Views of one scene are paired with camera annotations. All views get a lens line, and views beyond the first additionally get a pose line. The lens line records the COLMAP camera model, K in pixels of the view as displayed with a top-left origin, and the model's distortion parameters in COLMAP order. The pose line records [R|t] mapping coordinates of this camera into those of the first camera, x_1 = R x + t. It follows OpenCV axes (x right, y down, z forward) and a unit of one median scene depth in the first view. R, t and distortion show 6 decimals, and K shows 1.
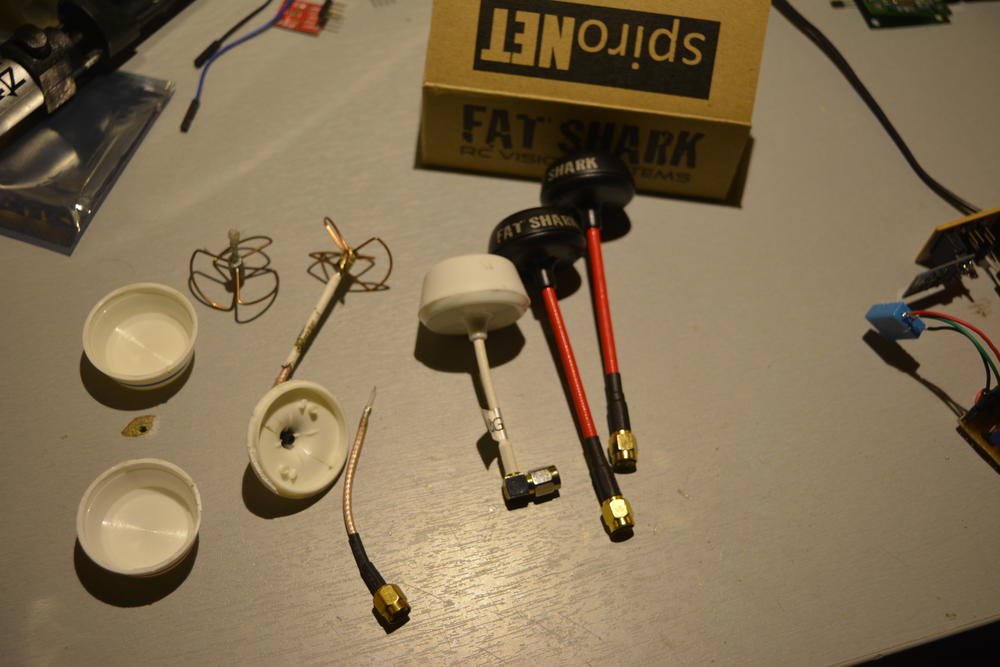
lens RADIAL K [[1157.4, 0, 500.7], [0, 1157.4, 329.0], [0, 0, 1]] dist [-0.045941, 0.000000]
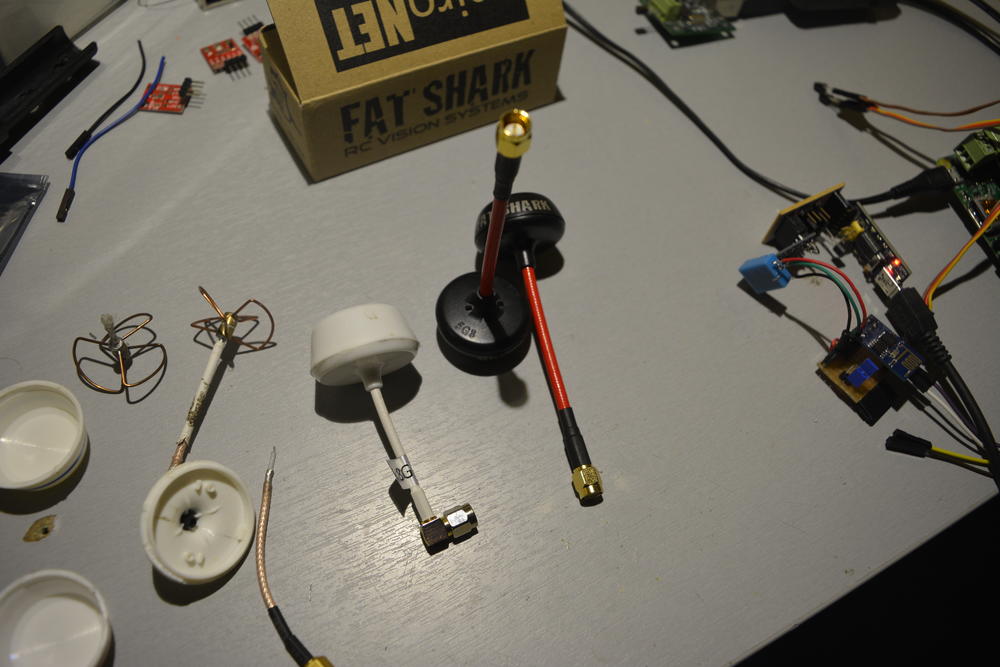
lens RADIAL K [[796.0, 0, 506.6], [0, 796.0, 328.9], [0, 0, 1]] dist [-0.099361, 0.013074]
pose [[0.980225, -0.154883, 0.123171, 0.021169], [0.151286, 0.987756, 0.038097, -0.047410], [-0.127563, -0.018709, 0.991654, 0.298472]]
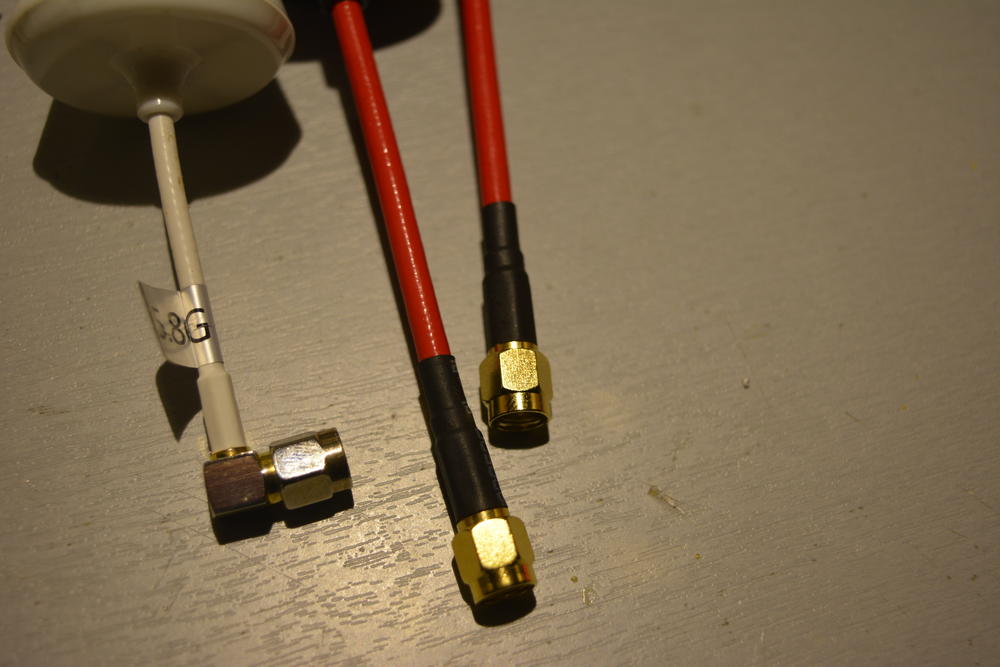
lens RADIAL K [[1305.4, 0, 496.0], [0, 1305.4, 330.9], [0, 0, 1]] dist [-0.042736, 0.000000]
pose [[0.999822, 0.000563, 0.018866, 0.088003], [-0.002040, 0.996923, 0.078365, 0.047095], [-0.018764, -0.078389, 0.996746, 0.532675]]
